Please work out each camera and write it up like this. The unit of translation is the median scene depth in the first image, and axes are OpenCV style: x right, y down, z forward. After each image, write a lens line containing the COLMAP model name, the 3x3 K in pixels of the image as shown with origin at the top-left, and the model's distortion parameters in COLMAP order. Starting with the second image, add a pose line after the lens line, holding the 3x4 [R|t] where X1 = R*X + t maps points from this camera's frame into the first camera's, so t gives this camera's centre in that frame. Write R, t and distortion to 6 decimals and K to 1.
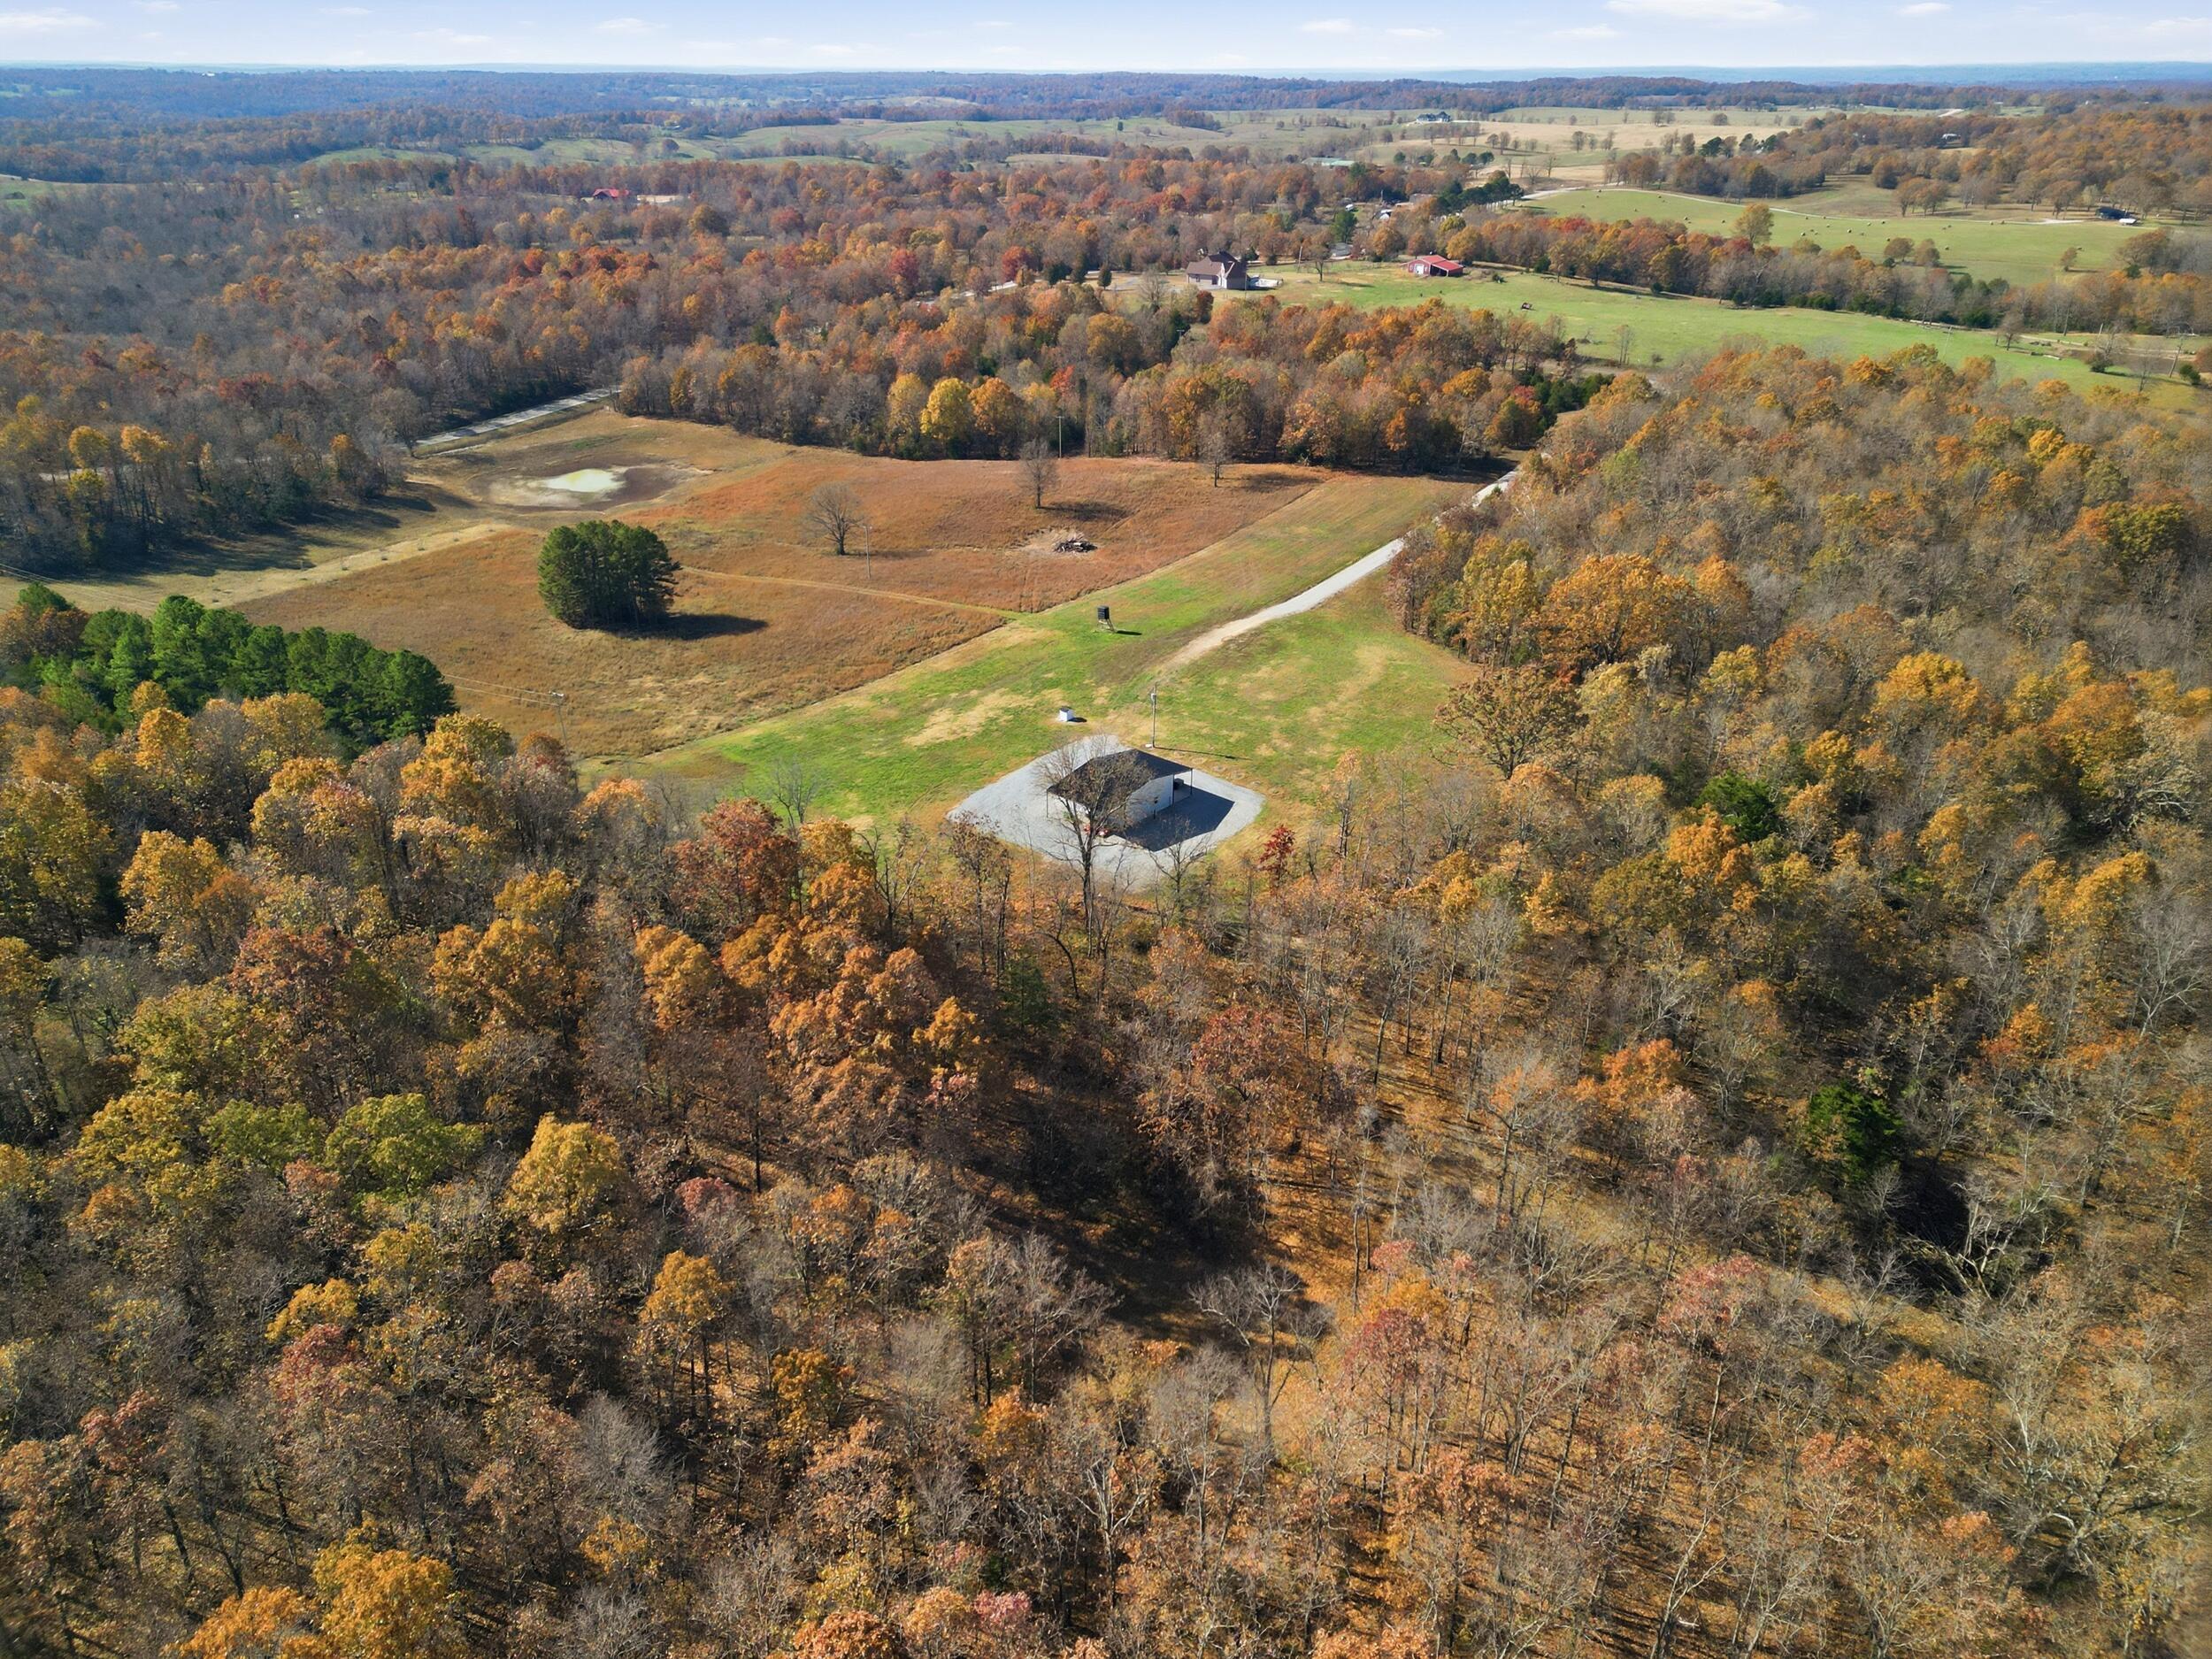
lens RADIAL K [[1534.5, 0, 1108.1], [0, 1534.5, 825.9], [0, 0, 1]] dist [0.068060, -0.055107]
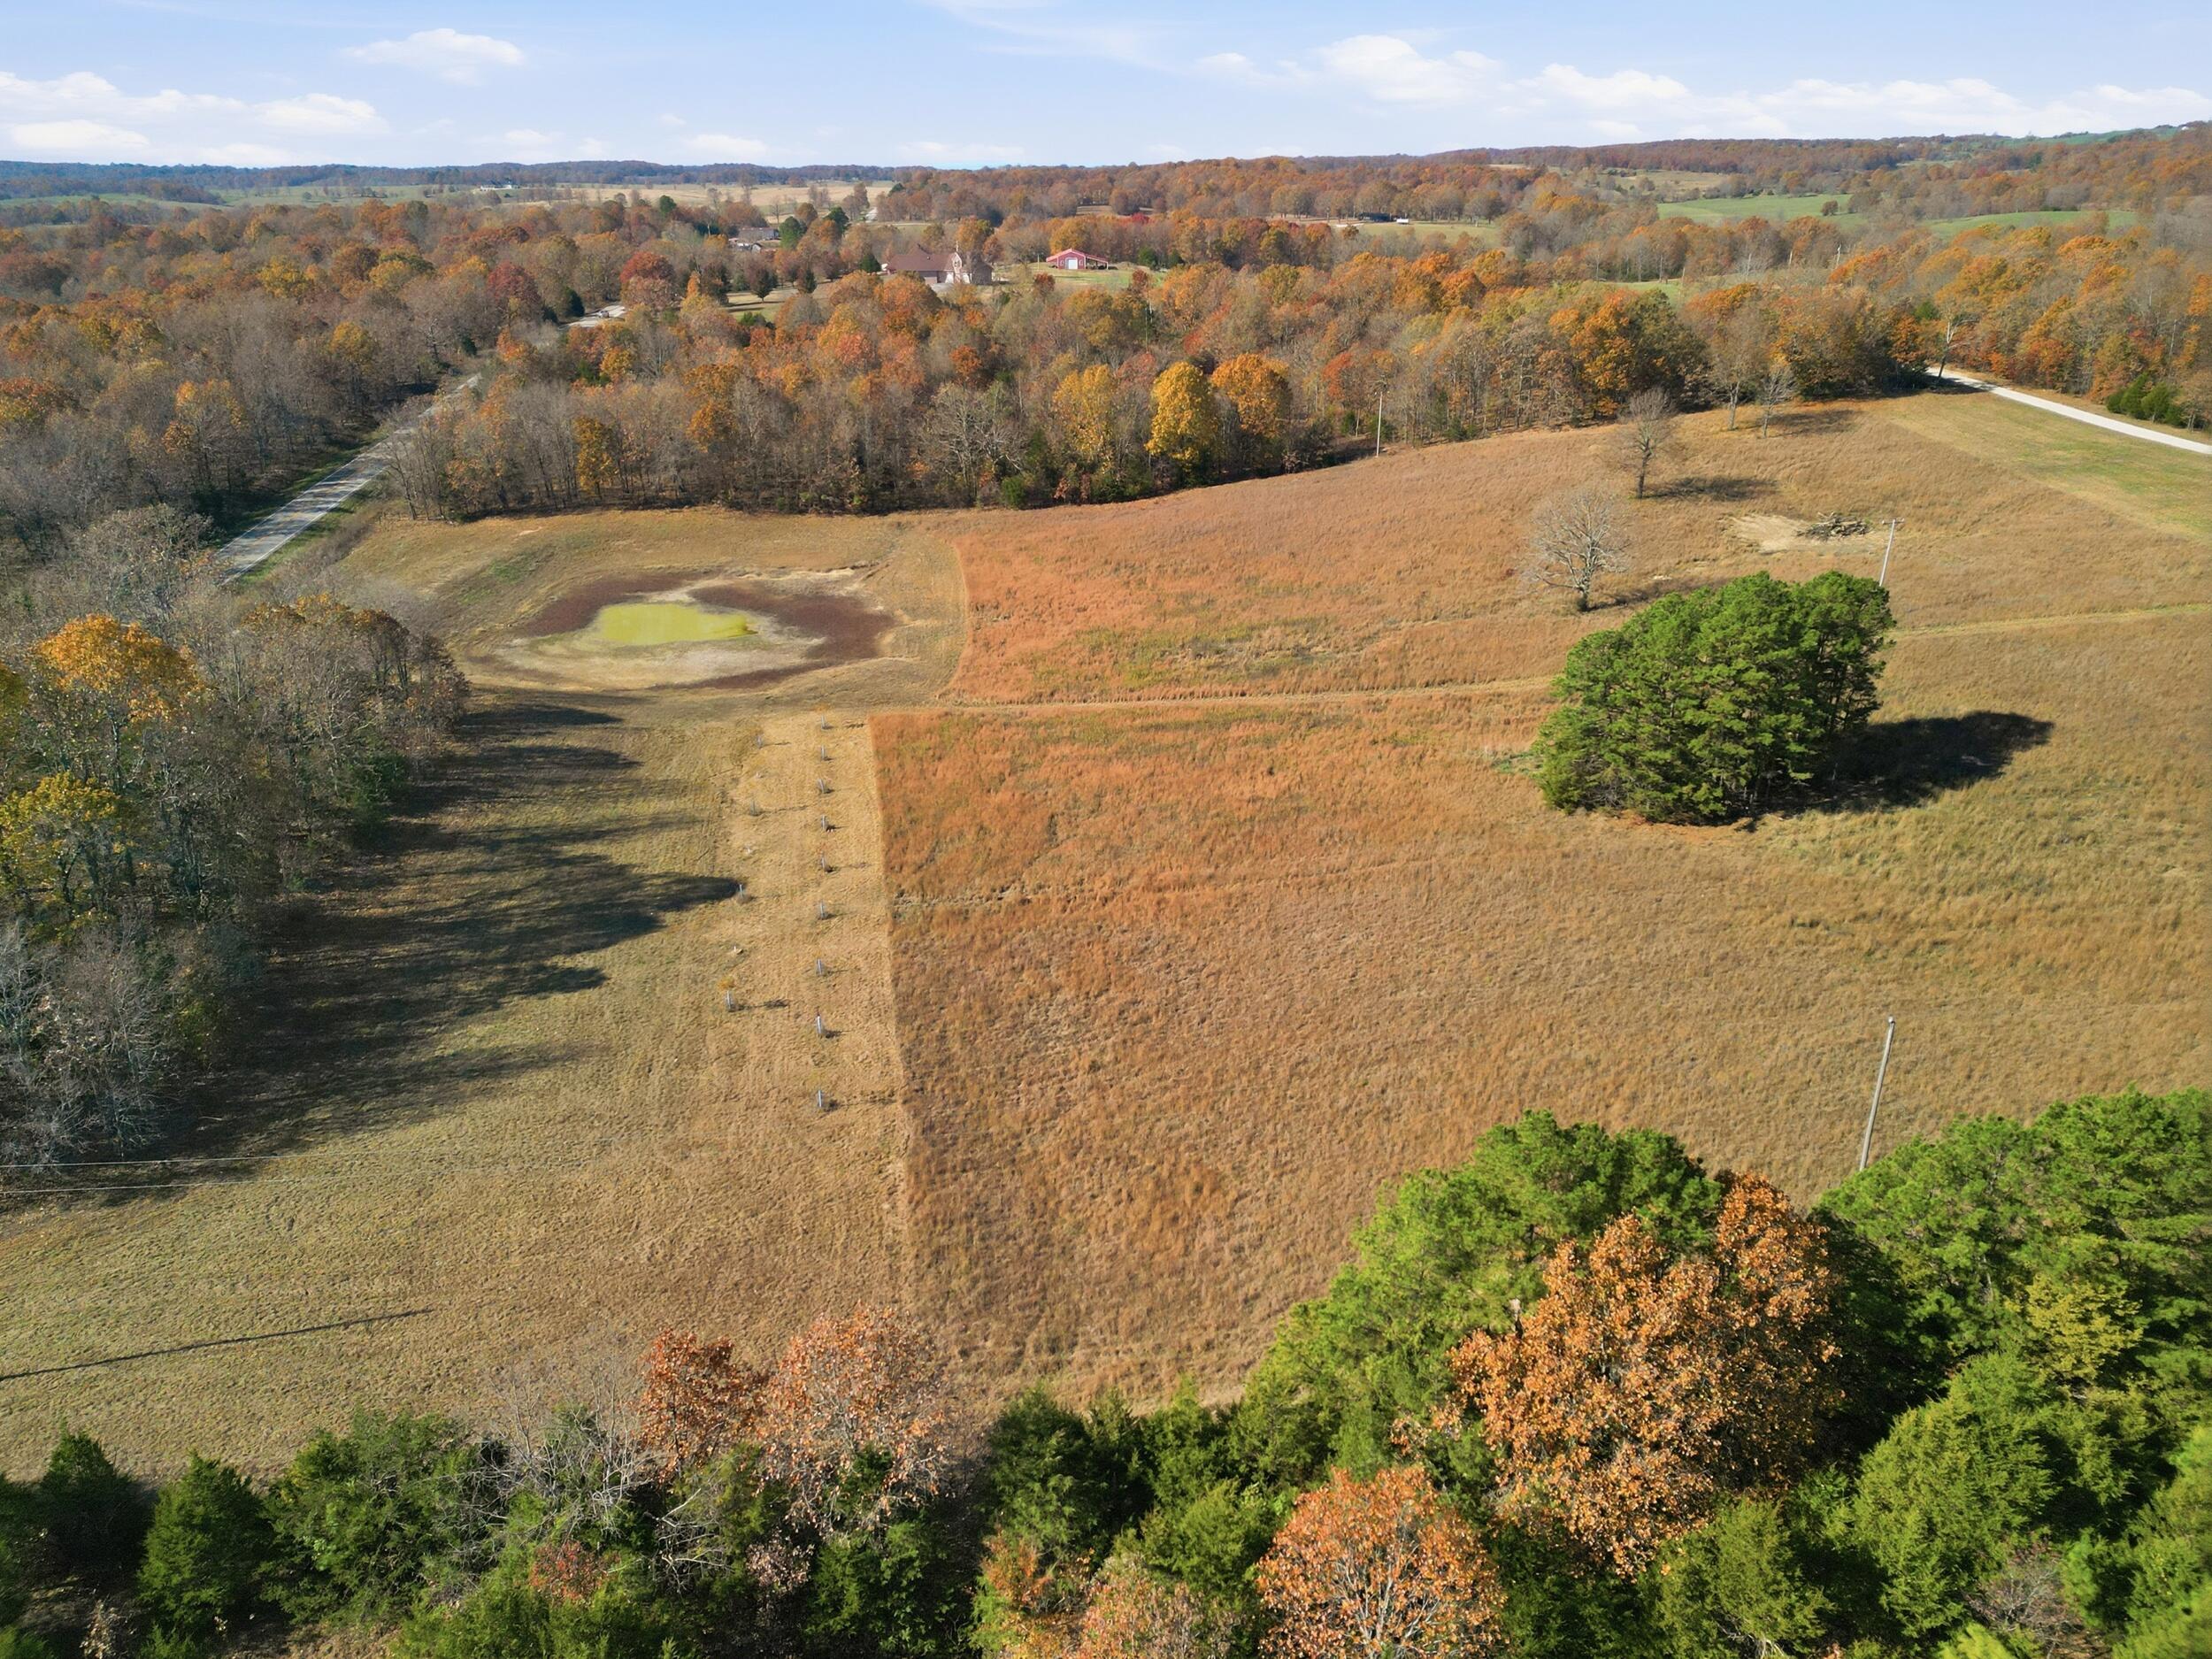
lens RADIAL K [[1534.5, 0, 1101.3], [0, 1534.5, 843.3], [0, 0, 1]] dist [0.068060, -0.055107]
pose [[0.799513, -0.254814, 0.543919, -0.447129], [0.278698, 0.959551, 0.039867, -0.115699], [-0.532077, 0.119714, 0.838190, 0.438578]]
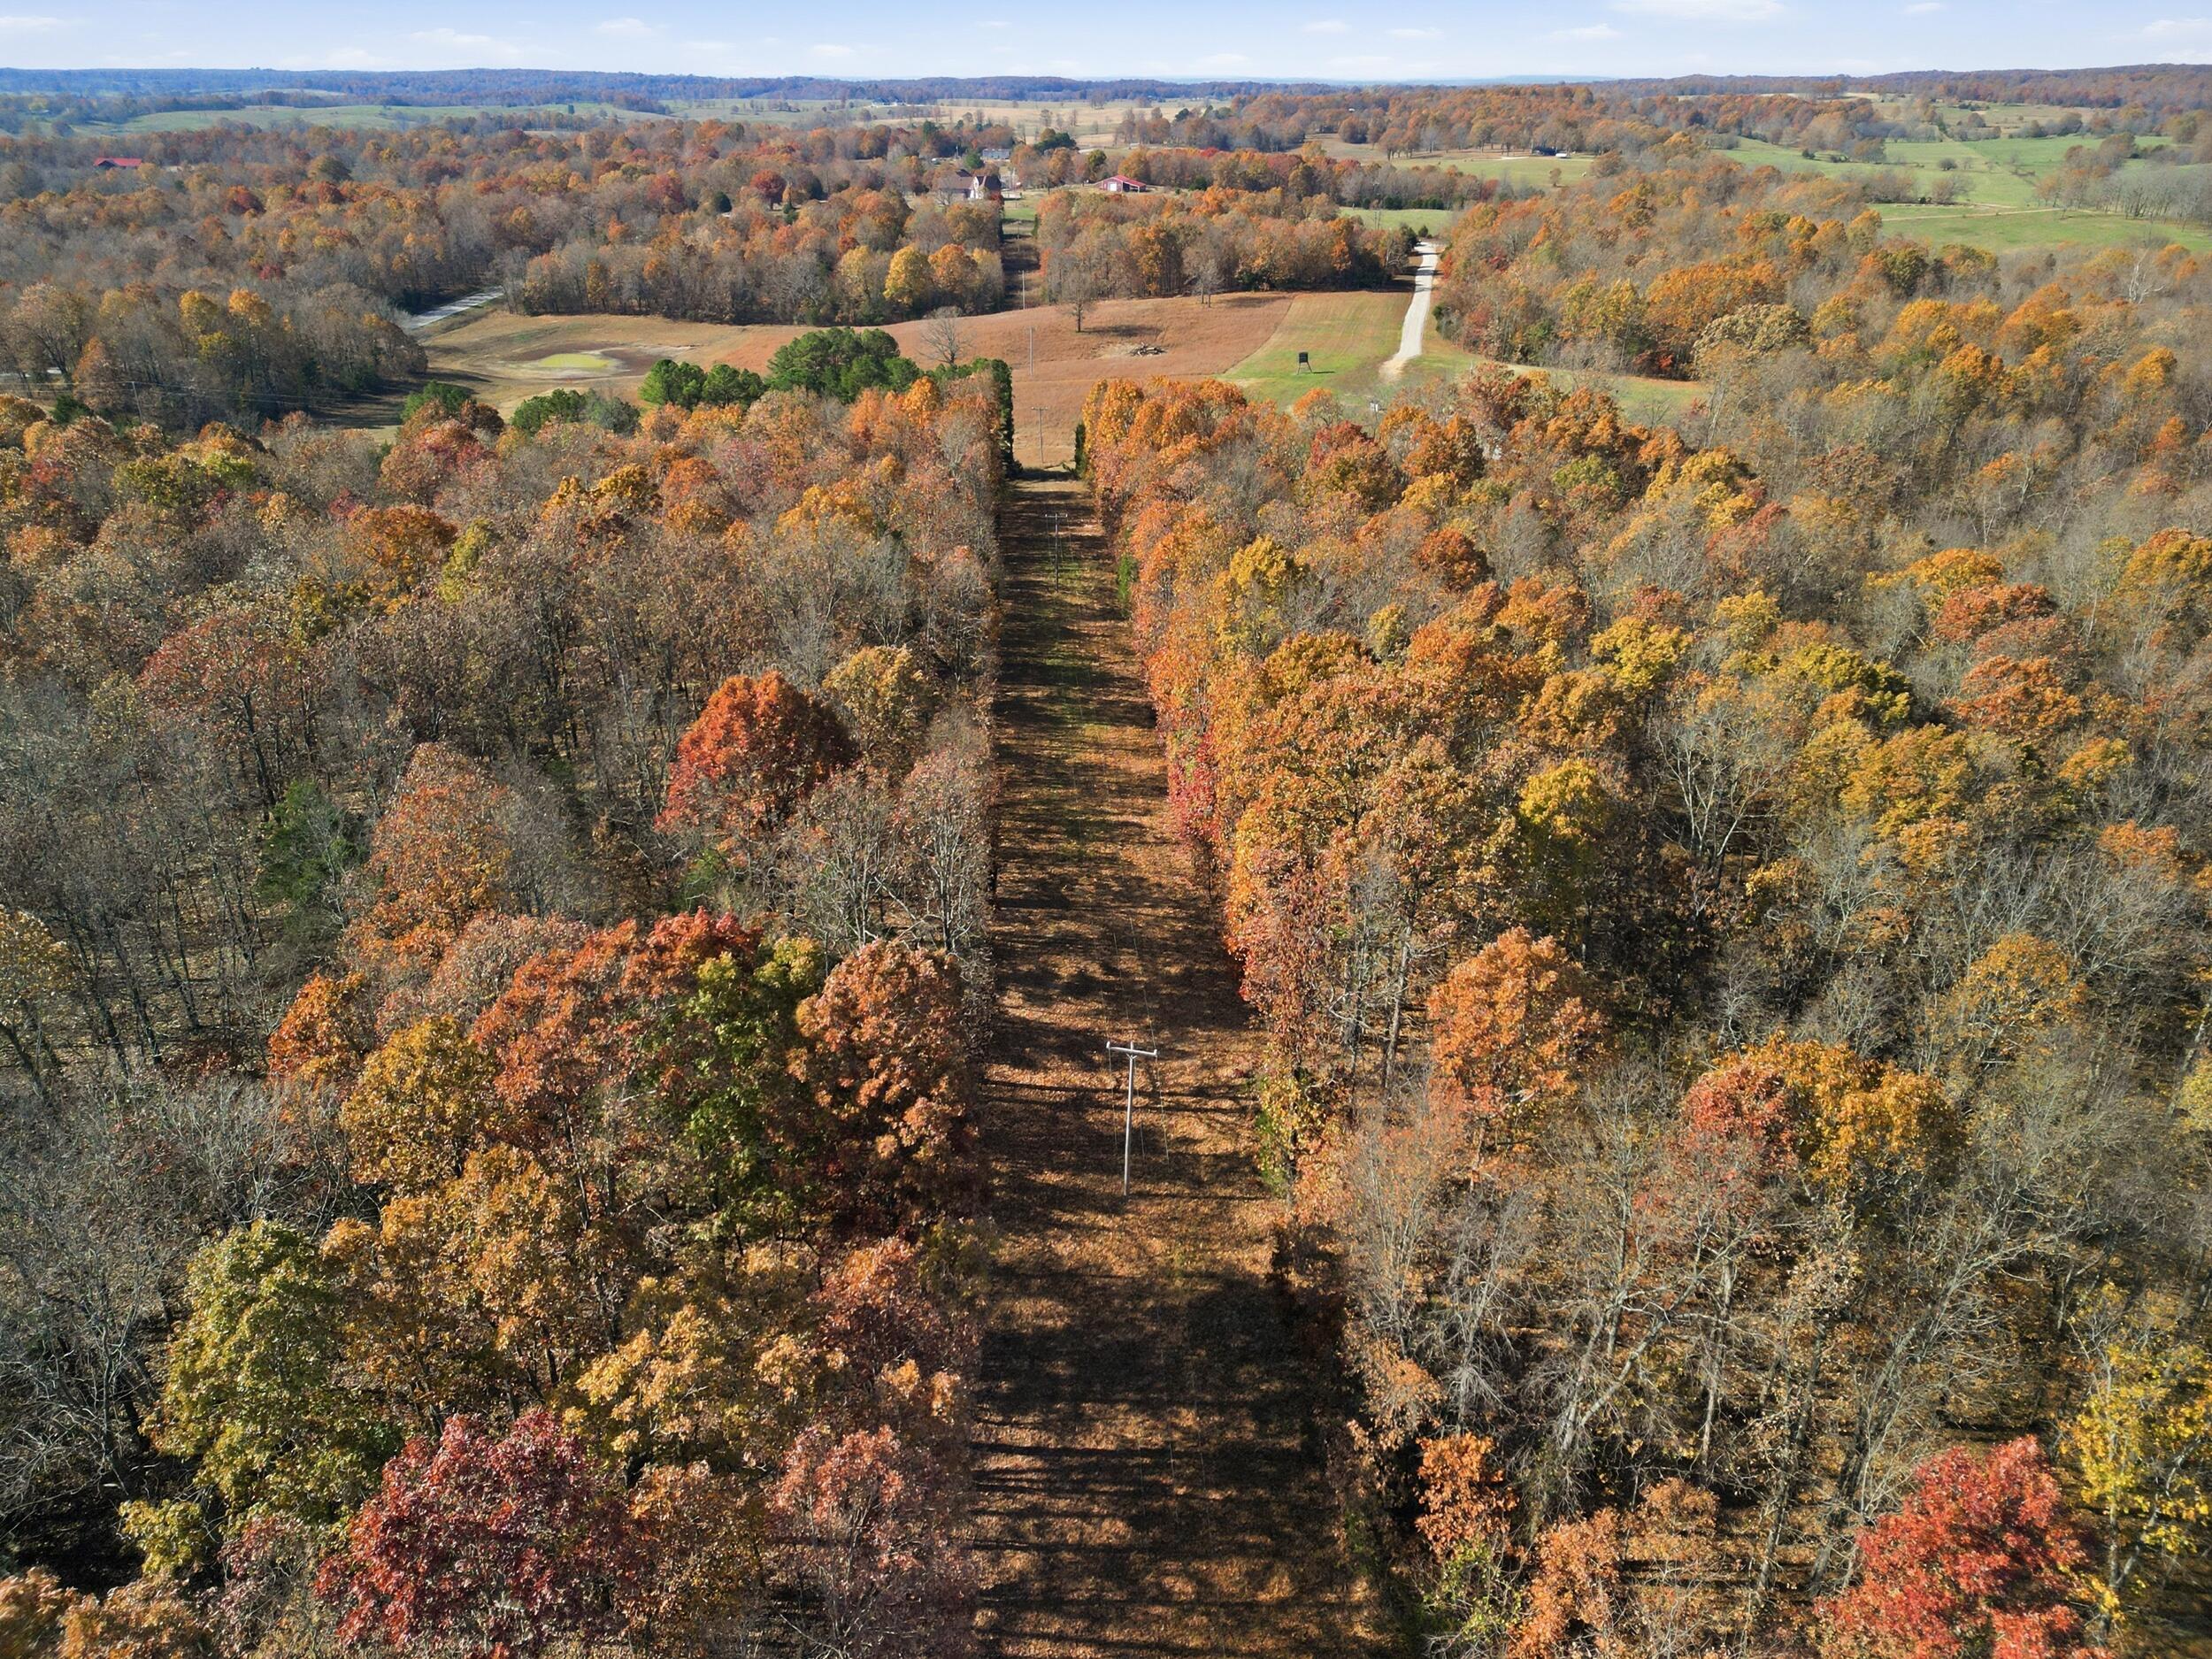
lens RADIAL K [[1534.5, 0, 1107.5], [0, 1534.5, 834.2], [0, 0, 1]] dist [0.068060, -0.055107]
pose [[0.929270, -0.164478, 0.330763, -0.346447], [0.164494, 0.985976, 0.028153, 0.099880], [-0.330755, 0.028247, 0.943294, -0.067574]]
